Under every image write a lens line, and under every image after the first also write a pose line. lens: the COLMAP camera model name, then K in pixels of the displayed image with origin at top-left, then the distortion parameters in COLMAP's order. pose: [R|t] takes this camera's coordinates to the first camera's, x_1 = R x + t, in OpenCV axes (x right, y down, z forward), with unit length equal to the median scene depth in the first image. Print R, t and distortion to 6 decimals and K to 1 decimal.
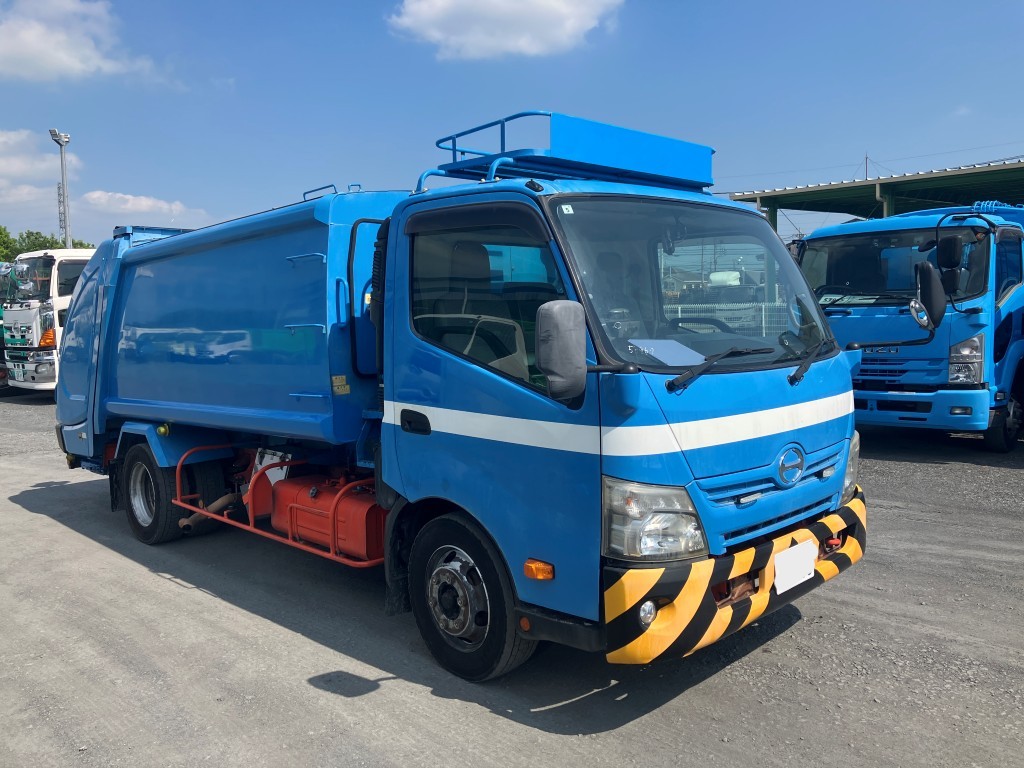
lens RADIAL K [[846.3, 0, 516.2], [0, 846.3, 366.9], [0, 0, 1]] dist [0.015687, 0.002296]
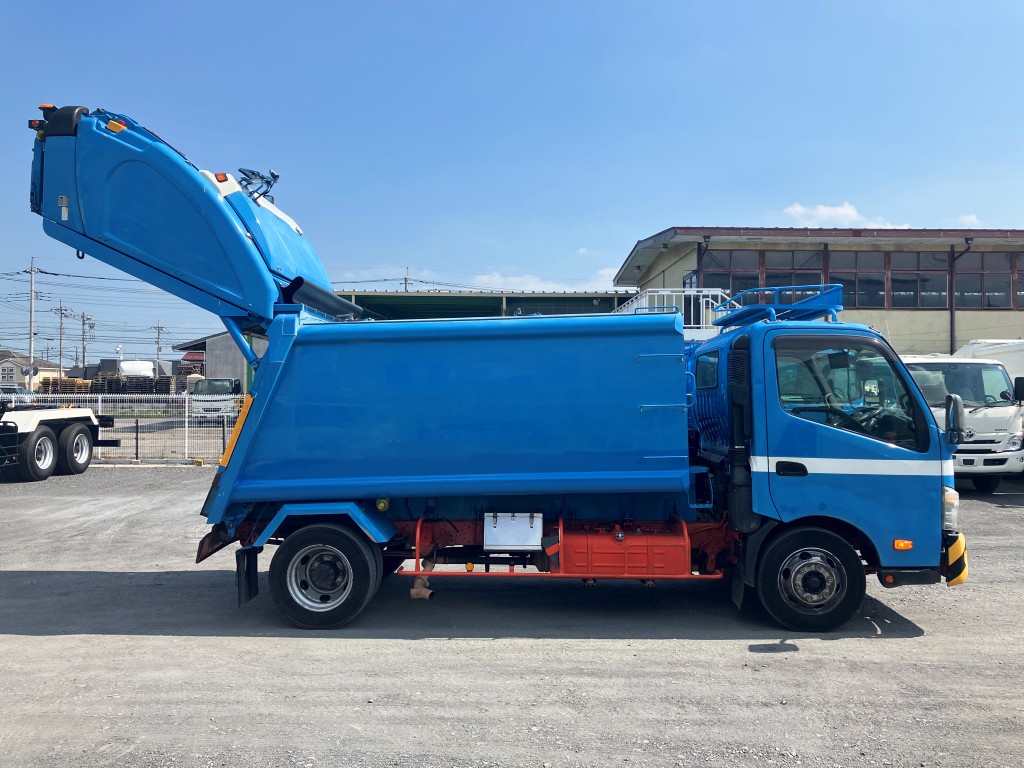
lens RADIAL K [[850.1, 0, 511.5], [0, 850.1, 354.0], [0, 0, 1]] dist [0.003970, 0.007352]
pose [[0.723939, 0.062314, 0.687044, -1.543469], [0.024338, 0.992985, -0.115707, 0.023051], [-0.689435, 0.100486, 0.717344, 0.203667]]
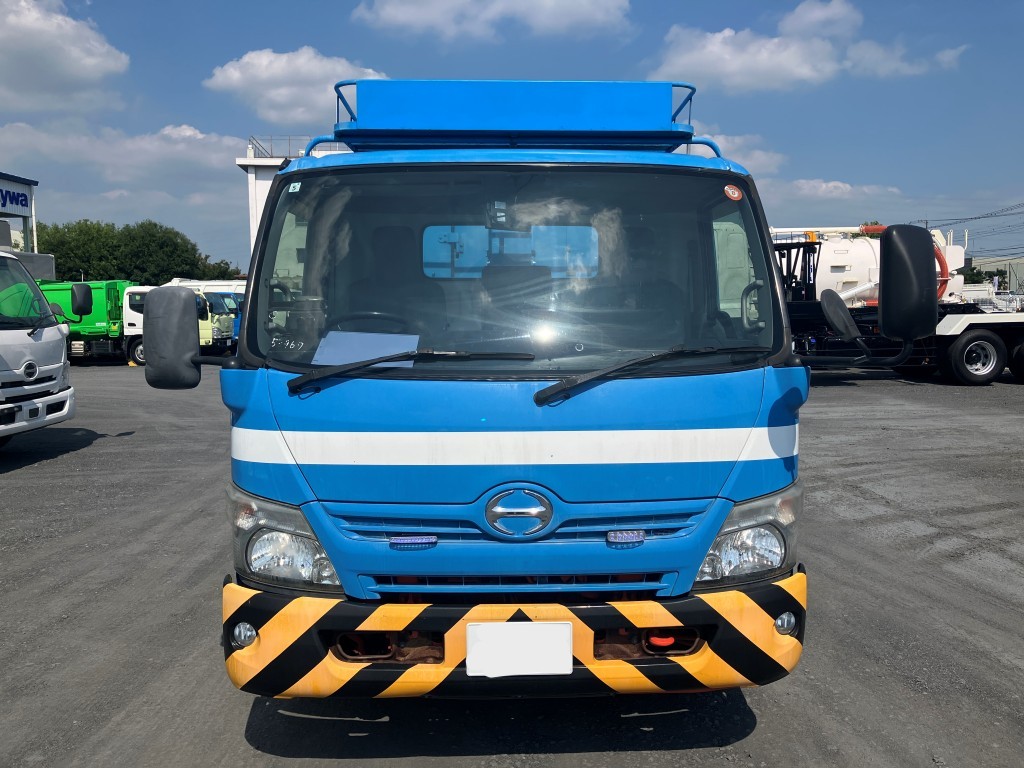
lens RADIAL K [[835.7, 0, 511.3], [0, 835.7, 367.4], [0, 0, 1]] dist [0.070720, -0.087335]
pose [[0.727642, 0.074398, -0.681911, 0.745851], [-0.058717, 0.997208, 0.046143, -0.040874], [0.683439, 0.006465, 0.729979, 0.421418]]
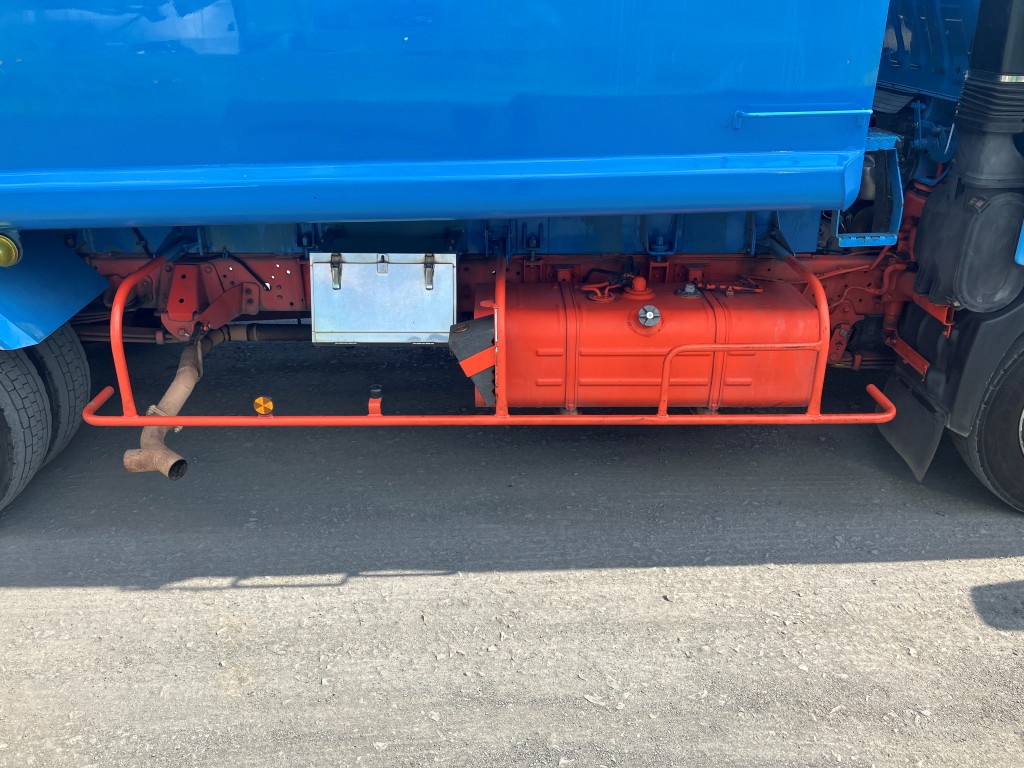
lens RADIAL K [[835.7, 0, 511.3], [0, 835.7, 367.4], [0, 0, 1]] dist [0.070720, -0.087335]
pose [[0.688028, -0.265520, 0.675364, -0.791860], [0.022271, 0.937946, 0.346066, 0.000519], [-0.725342, -0.223062, 0.651247, 0.892210]]
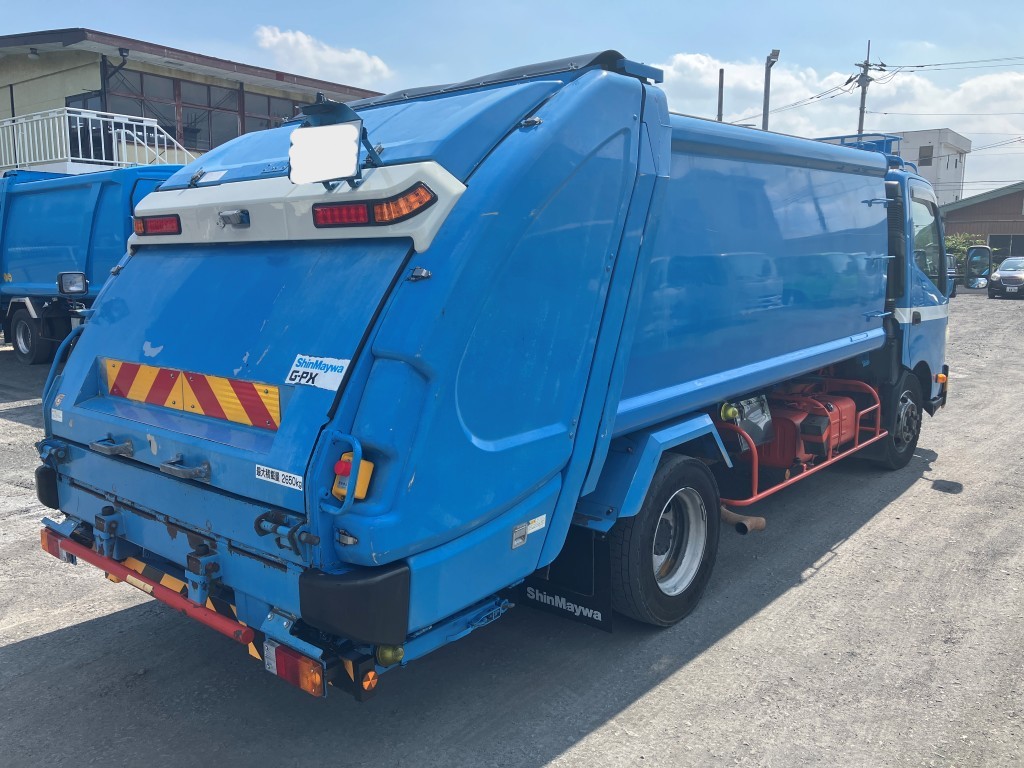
lens RADIAL K [[846.3, 0, 516.2], [0, 846.3, 366.9], [0, 0, 1]] dist [0.015687, 0.002296]
pose [[-0.093868, -0.103855, 0.990153, -1.609516], [0.068123, 0.991543, 0.110459, -0.071337], [-0.993251, 0.077821, -0.085999, 1.850558]]
